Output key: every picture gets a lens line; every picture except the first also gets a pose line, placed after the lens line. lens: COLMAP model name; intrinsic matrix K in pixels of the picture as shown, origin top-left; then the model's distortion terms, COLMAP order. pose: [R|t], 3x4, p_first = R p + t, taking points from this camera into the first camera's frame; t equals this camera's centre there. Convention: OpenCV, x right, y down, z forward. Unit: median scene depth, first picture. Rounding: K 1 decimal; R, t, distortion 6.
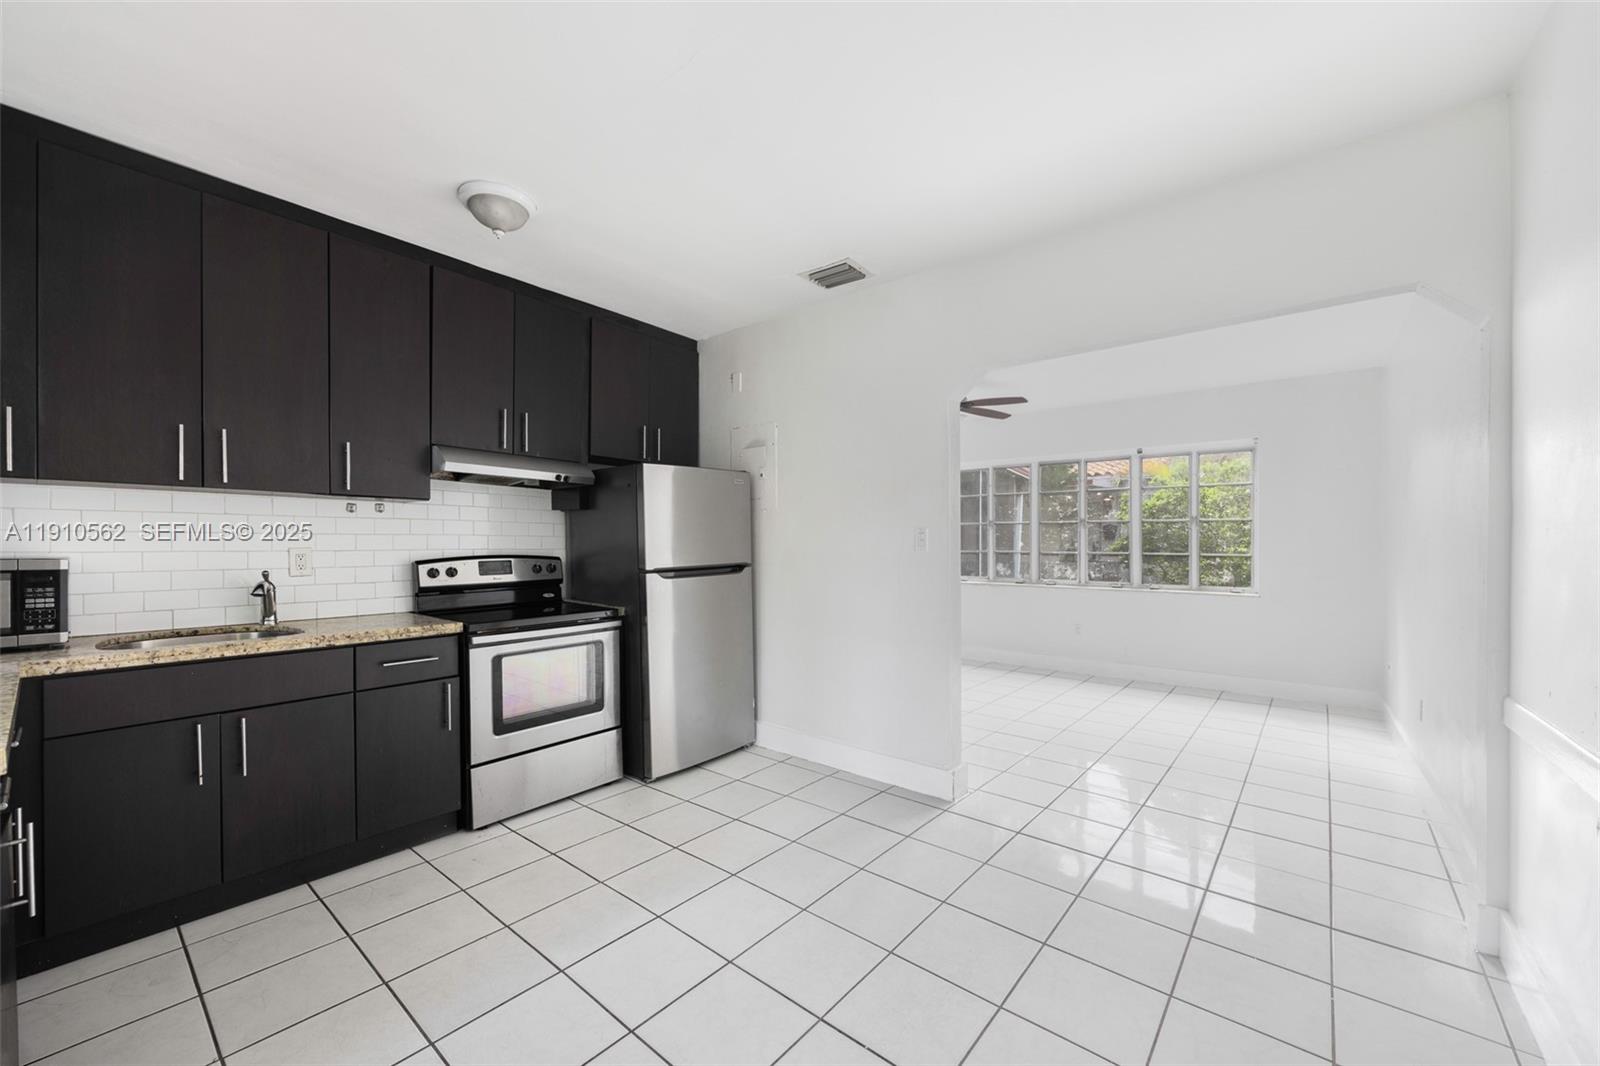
lens RADIAL K [[623.0, 0, 795.9], [0, 623.0, 538.9], [0, 0, 1]] dist [0.001735, 0.000309]
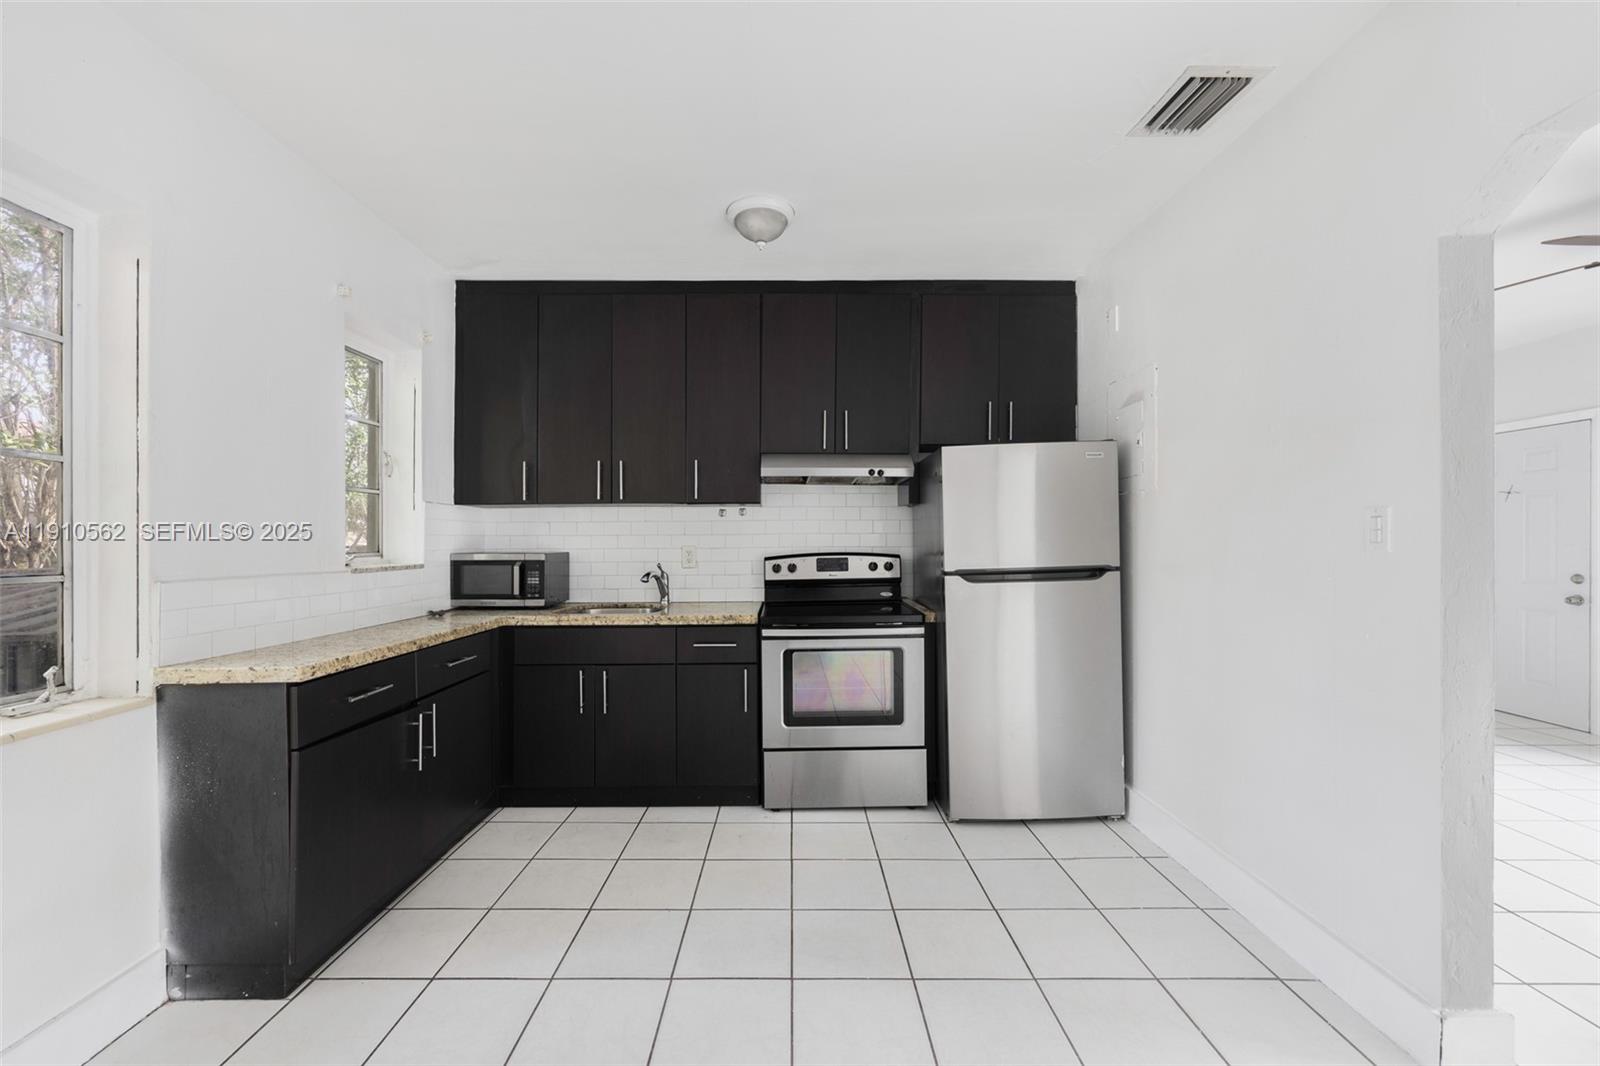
lens RADIAL K [[623.0, 0, 795.9], [0, 623.0, 538.9], [0, 0, 1]] dist [0.001735, 0.000309]
pose [[0.642837, -0.008352, -0.765957, 0.280098], [0.014307, 0.999897, 0.001104, 0.001395], [0.765869, -0.011668, 0.642890, 0.291686]]
